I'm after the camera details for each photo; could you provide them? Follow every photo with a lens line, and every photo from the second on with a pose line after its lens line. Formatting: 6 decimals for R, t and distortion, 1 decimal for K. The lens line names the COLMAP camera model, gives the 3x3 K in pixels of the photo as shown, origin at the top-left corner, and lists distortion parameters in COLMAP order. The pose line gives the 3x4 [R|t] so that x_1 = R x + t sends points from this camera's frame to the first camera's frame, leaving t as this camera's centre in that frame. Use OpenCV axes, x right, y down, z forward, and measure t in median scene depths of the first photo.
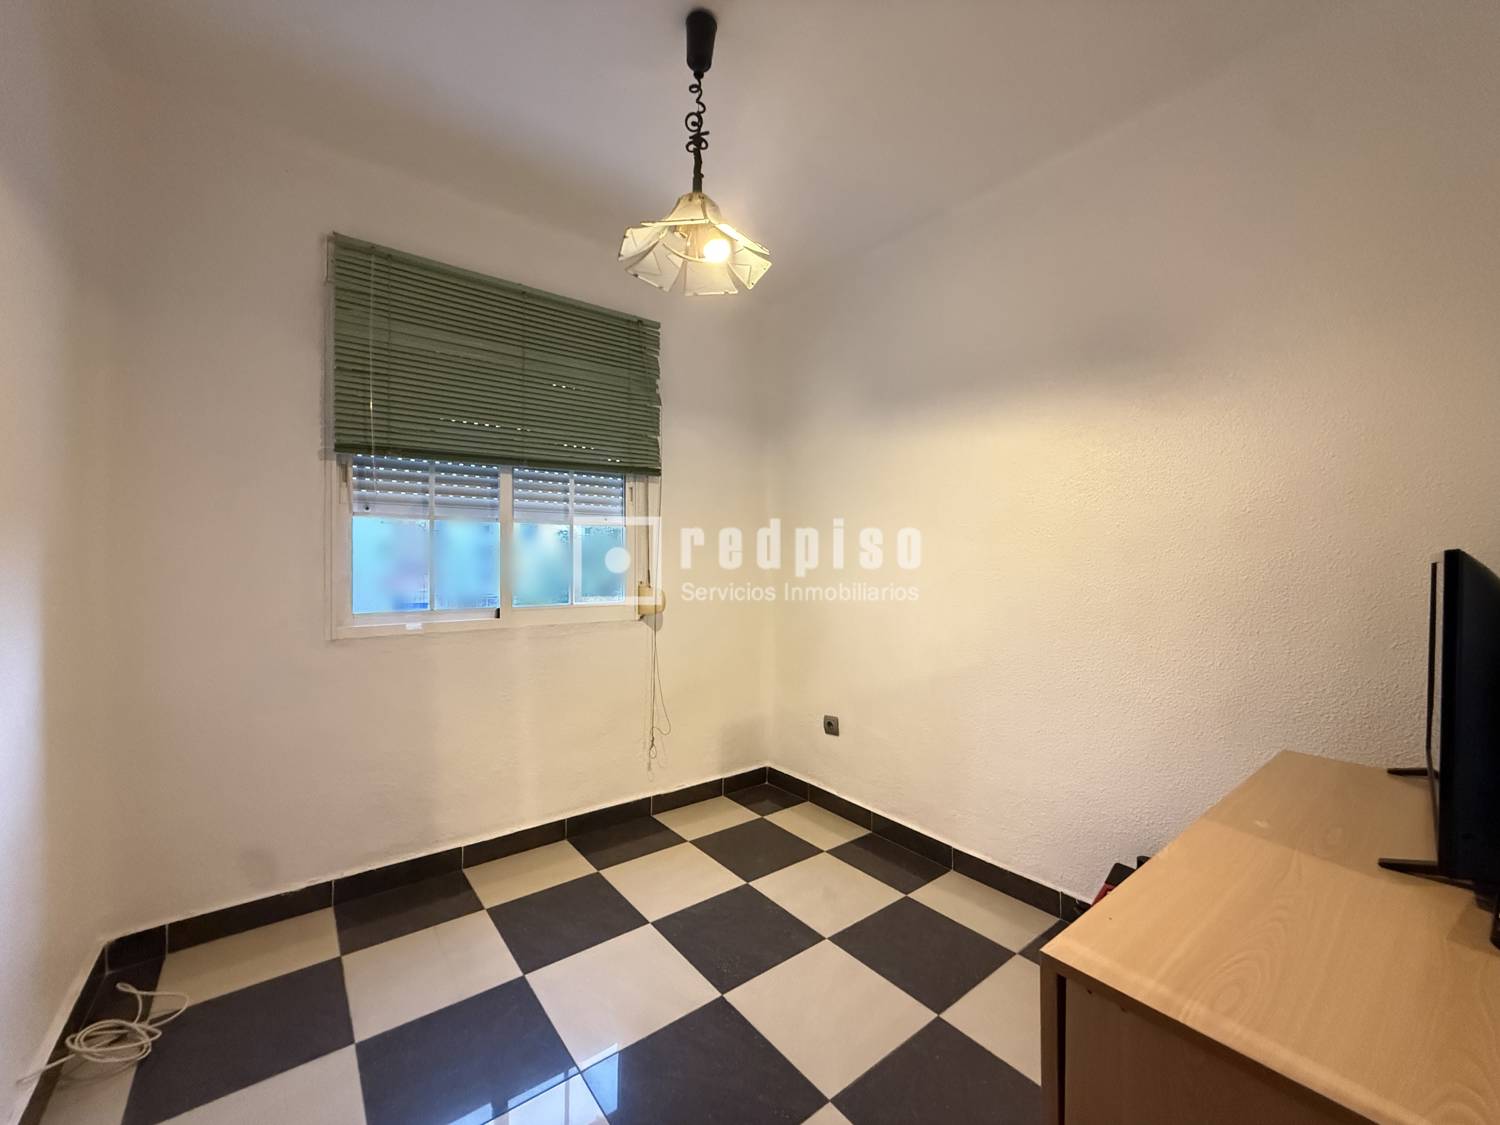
lens RADIAL K [[596.2, 0, 744.7], [0, 596.2, 562.0], [0, 0, 1]] dist [0.000568, -0.000047]
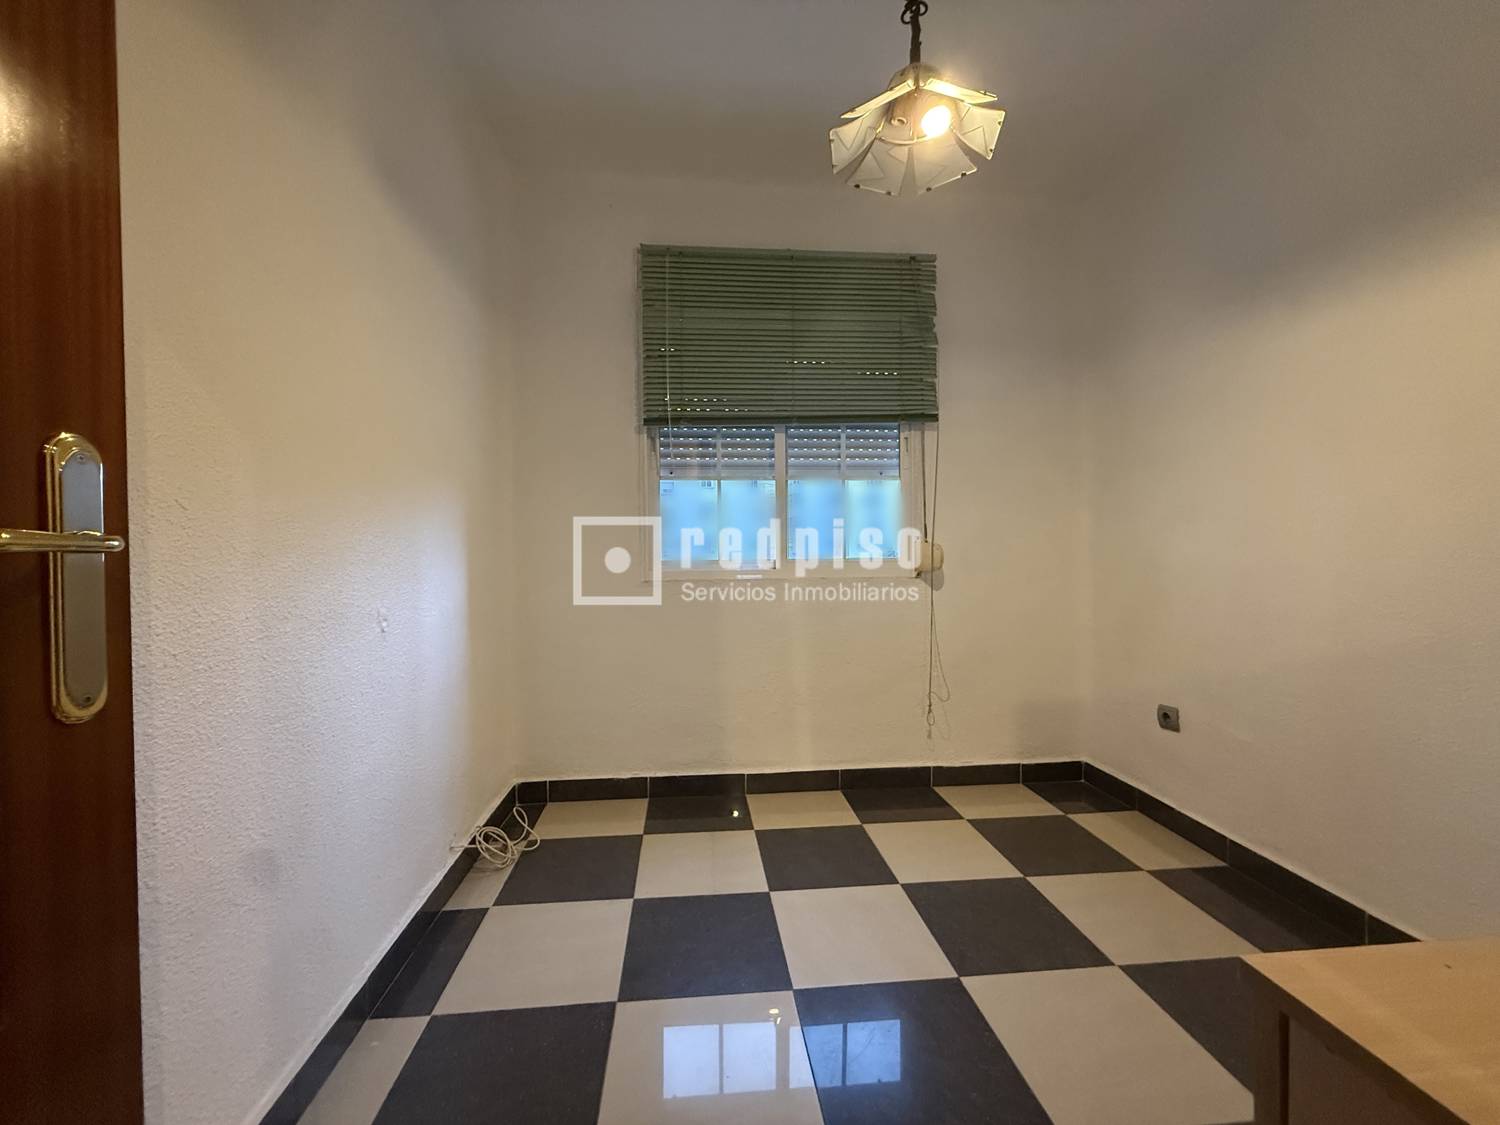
lens RADIAL K [[596.2, 0, 744.7], [0, 596.2, 562.0], [0, 0, 1]] dist [0.000568, -0.000047]
pose [[0.843127, -0.003833, -0.537700, 0.112339], [0.010597, 0.999899, 0.009489, 0.067533], [0.537609, -0.013699, 0.843083, 0.064913]]
